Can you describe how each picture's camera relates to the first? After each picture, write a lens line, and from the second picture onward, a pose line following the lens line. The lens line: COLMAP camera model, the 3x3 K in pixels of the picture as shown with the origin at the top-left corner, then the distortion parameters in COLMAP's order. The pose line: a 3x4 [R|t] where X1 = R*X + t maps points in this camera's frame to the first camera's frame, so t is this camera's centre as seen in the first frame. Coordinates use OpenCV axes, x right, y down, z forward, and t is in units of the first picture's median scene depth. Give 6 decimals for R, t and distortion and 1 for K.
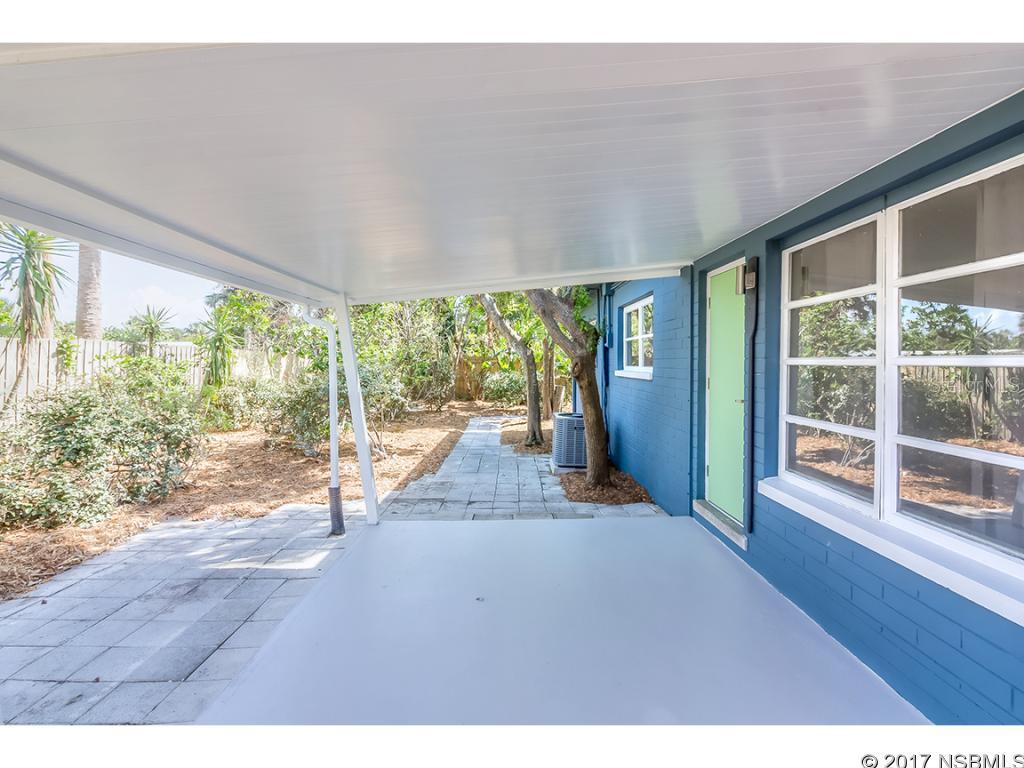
lens RADIAL K [[500.2, 0, 514.6], [0, 500.2, 357.4], [0, 0, 1]] dist [-0.003310, -0.000224]
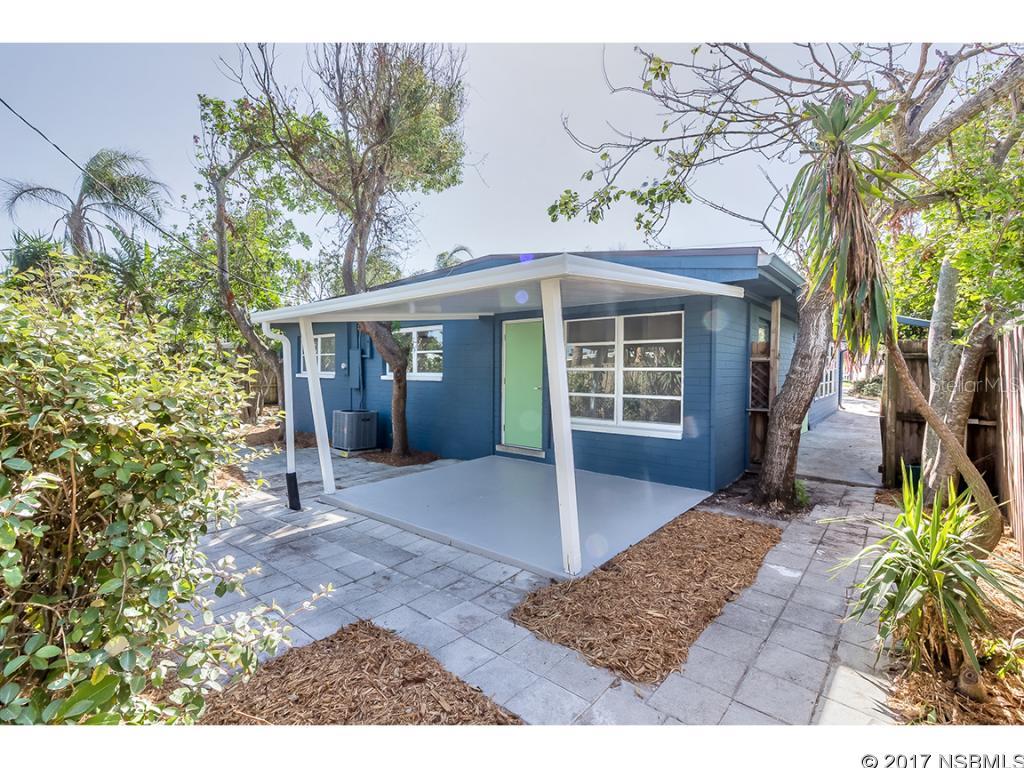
lens RADIAL K [[469.0, 0, 509.2], [0, 469.0, 383.4], [0, 0, 1]] dist [0.000112, 0.000003]
pose [[0.652712, -0.024569, 0.757208, -1.056571], [-0.006007, 0.999275, 0.037602, -0.005617], [-0.757583, -0.029092, 0.652091, -0.173478]]
